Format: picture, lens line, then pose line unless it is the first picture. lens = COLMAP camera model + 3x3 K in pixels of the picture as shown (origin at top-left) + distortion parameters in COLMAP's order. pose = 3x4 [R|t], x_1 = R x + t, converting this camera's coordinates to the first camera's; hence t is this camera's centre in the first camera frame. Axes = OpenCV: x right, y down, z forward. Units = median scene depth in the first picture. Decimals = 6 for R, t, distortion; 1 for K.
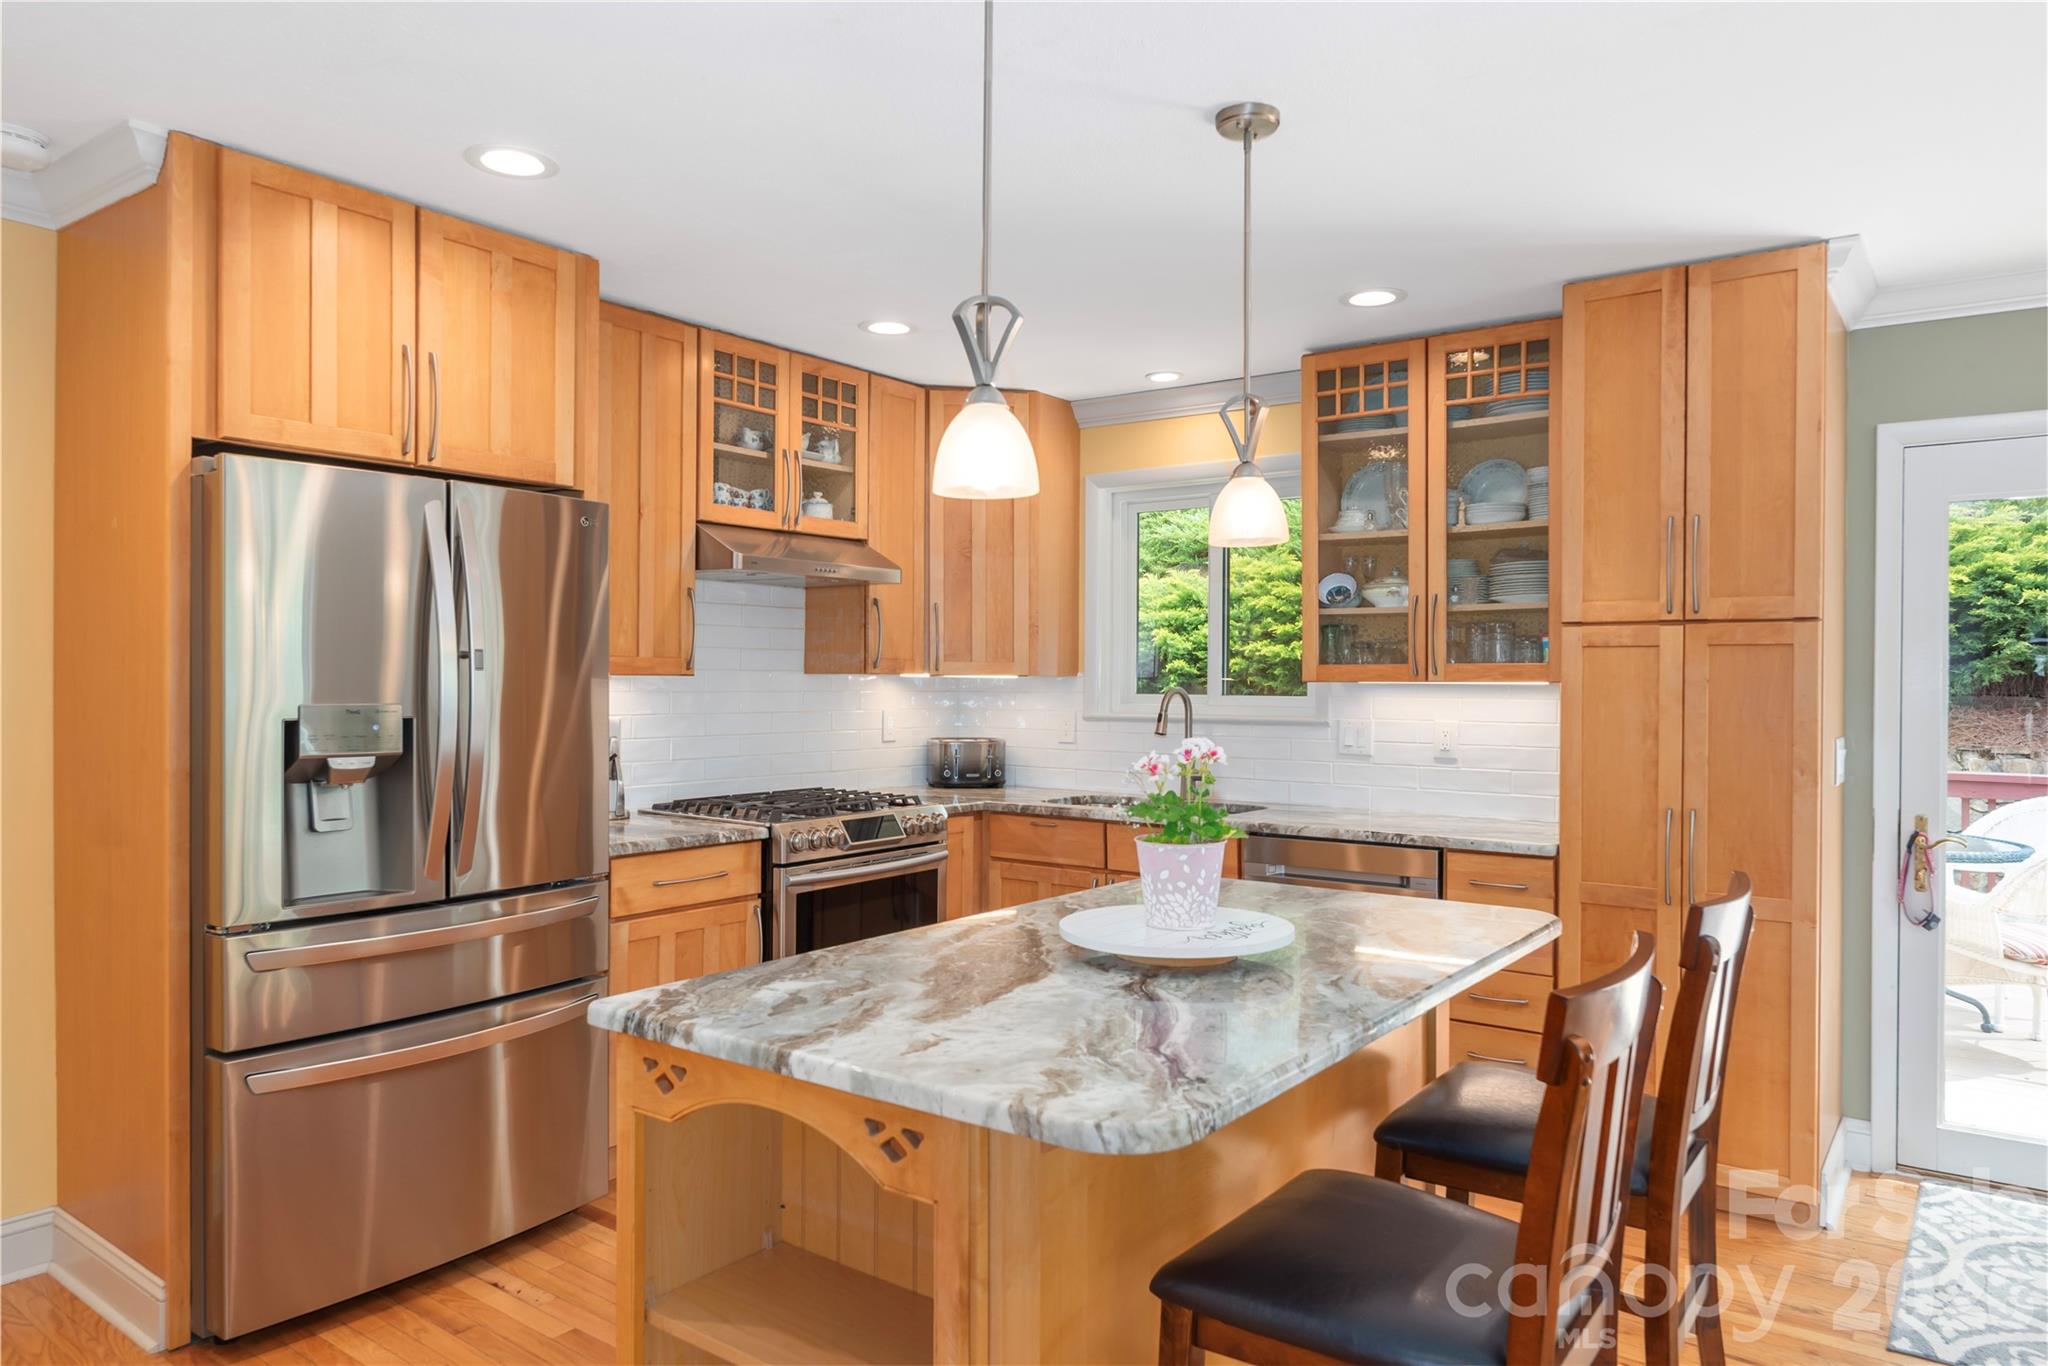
lens RADIAL K [[1321.8, 0, 1024.0], [0, 1321.8, 683.0], [0, 0, 1]] dist [-0.005054, -0.000406]
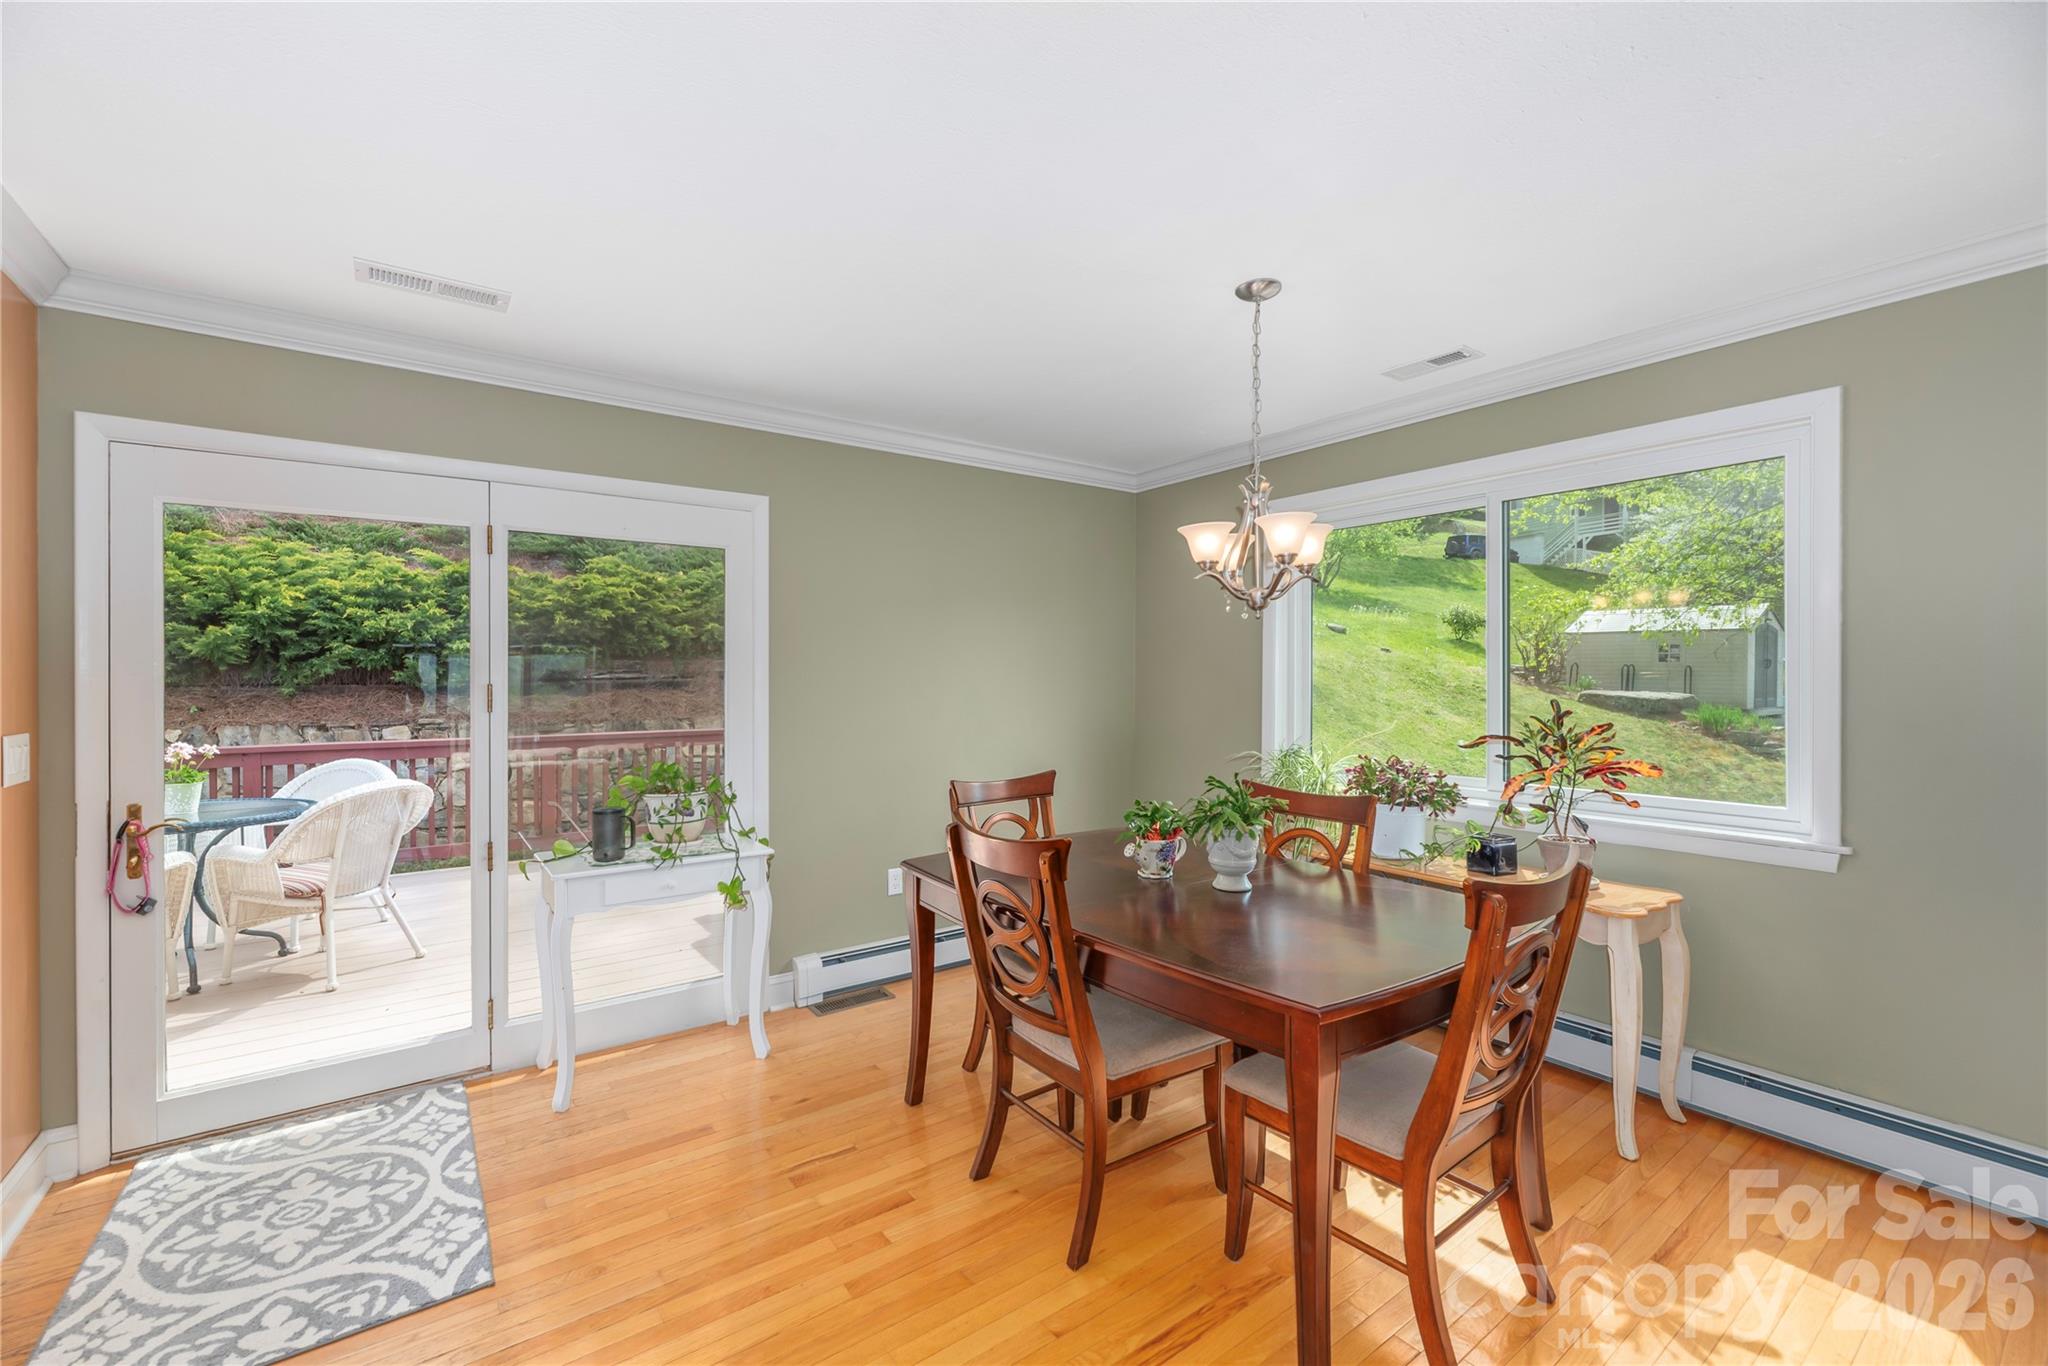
lens RADIAL K [[855.0, 0, 1015.6], [0, 855.0, 677.2], [0, 0, 1]] dist [0.008128, -0.000188]
pose [[0.298317, -0.009615, 0.954418, 0.236537], [0.007267, 0.999943, 0.007802, 0.001195], [-0.954439, 0.004608, 0.298370, 0.140220]]
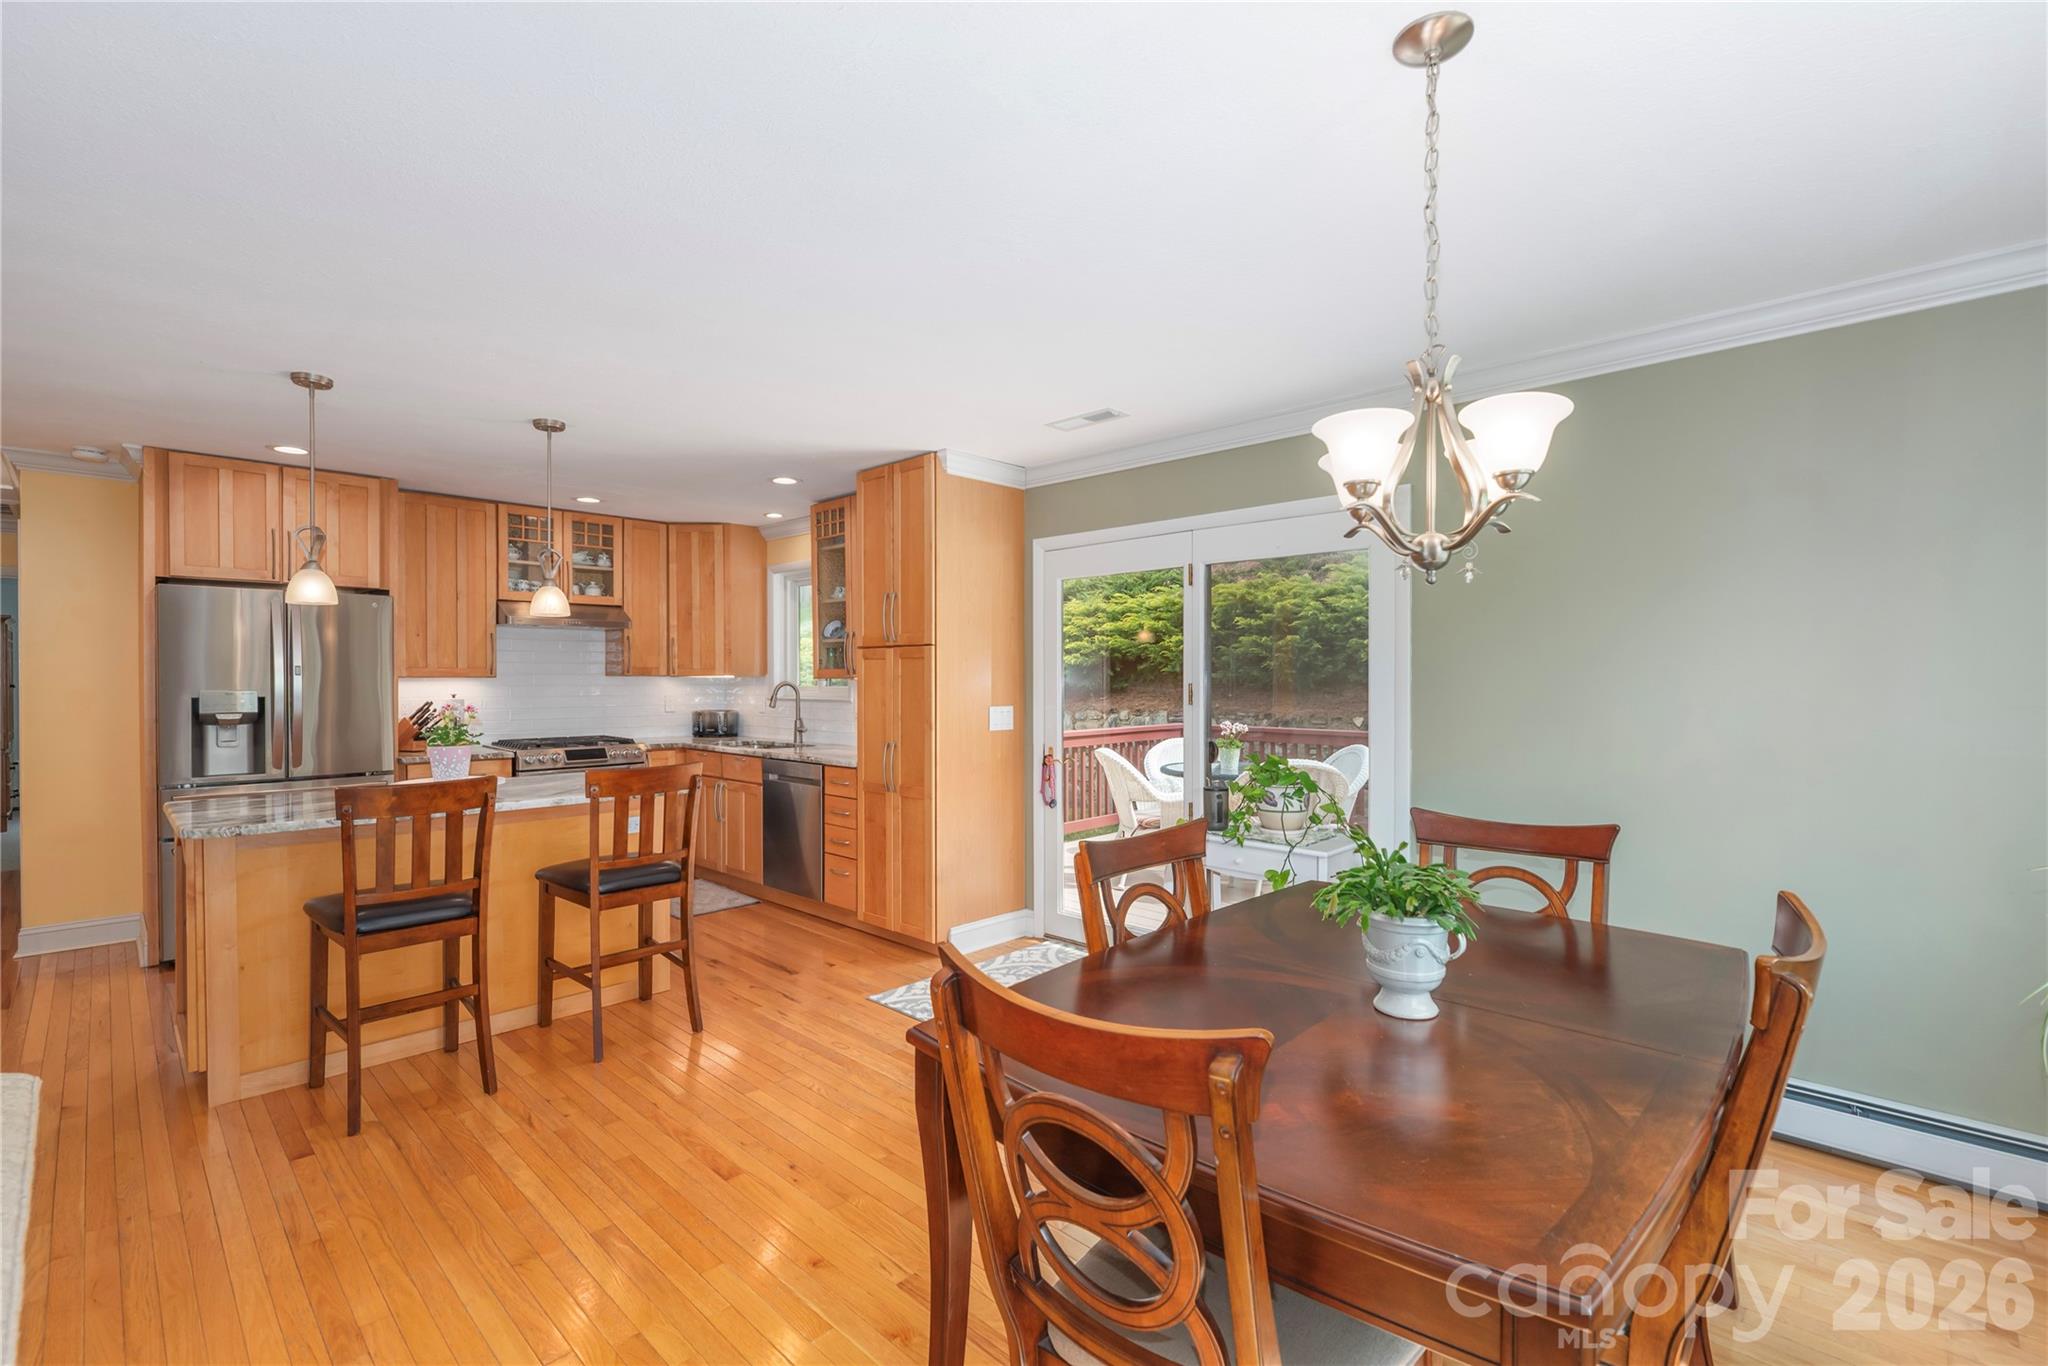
lens RADIAL K [[910.8, 0, 1025.8], [0, 910.8, 670.8], [0, 0, 1]] dist [0.001217, -0.000216]
pose [[0.992041, -0.007545, -0.125687, 0.777454], [0.006043, 0.999906, -0.012330, 0.006947], [0.125768, 0.011472, 0.991993, -0.284816]]
